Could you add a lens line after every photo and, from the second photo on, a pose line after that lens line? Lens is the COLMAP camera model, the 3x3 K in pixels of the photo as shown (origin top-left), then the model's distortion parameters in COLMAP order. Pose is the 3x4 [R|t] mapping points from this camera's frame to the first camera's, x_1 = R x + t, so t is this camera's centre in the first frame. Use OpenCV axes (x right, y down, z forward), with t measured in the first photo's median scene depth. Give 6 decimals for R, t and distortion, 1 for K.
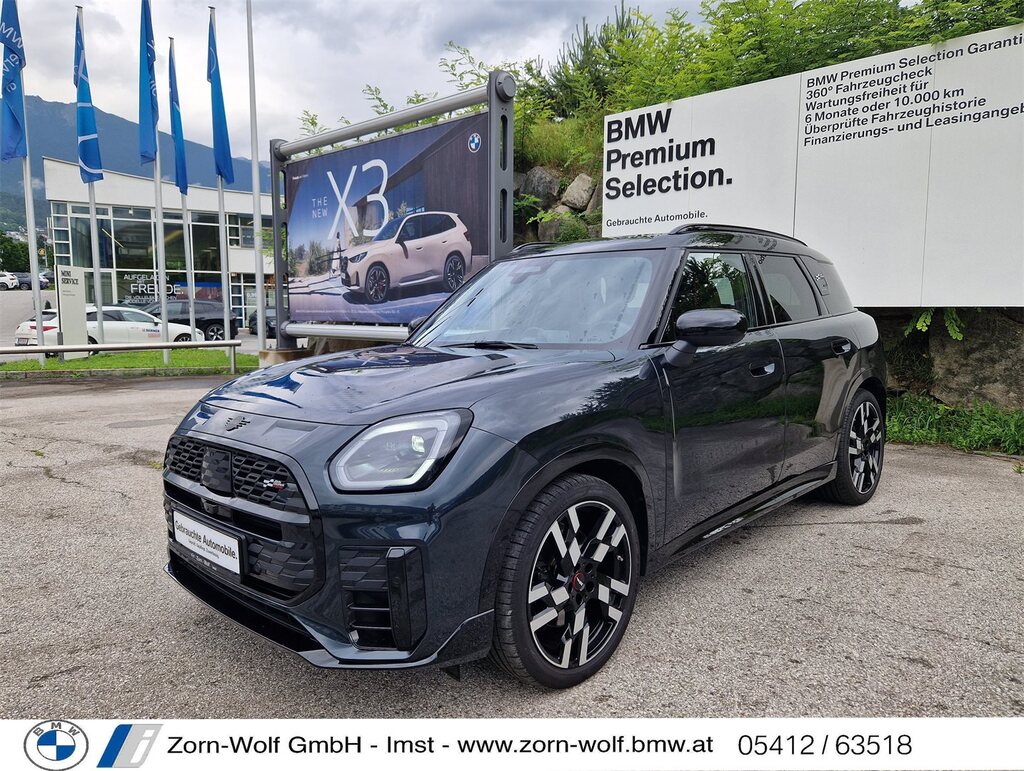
lens RADIAL K [[709.5, 0, 507.3], [0, 709.5, 387.5], [0, 0, 1]] dist [0.039481, -0.042808]
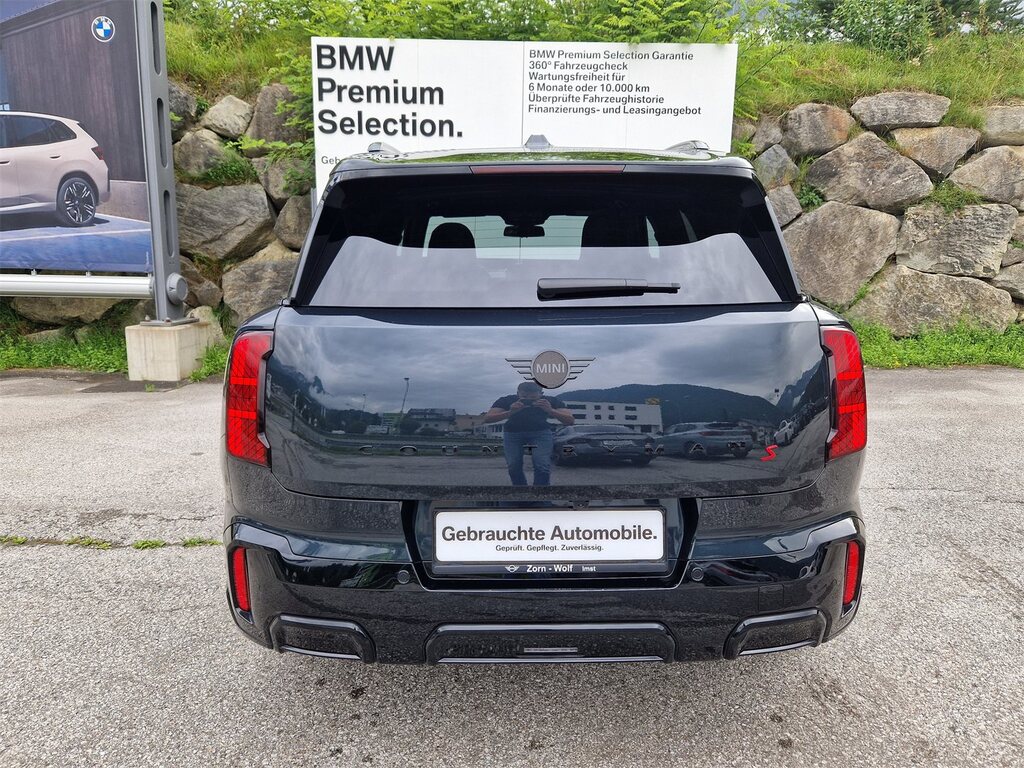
lens RADIAL K [[709.5, 0, 508.7], [0, 709.5, 388.1], [0, 0, 1]] dist [0.039481, -0.042808]
pose [[0.739744, -0.095995, 0.666005, -0.335615], [0.052471, 0.994987, 0.085133, -0.007154], [-0.670839, -0.028030, 0.741073, 0.167913]]
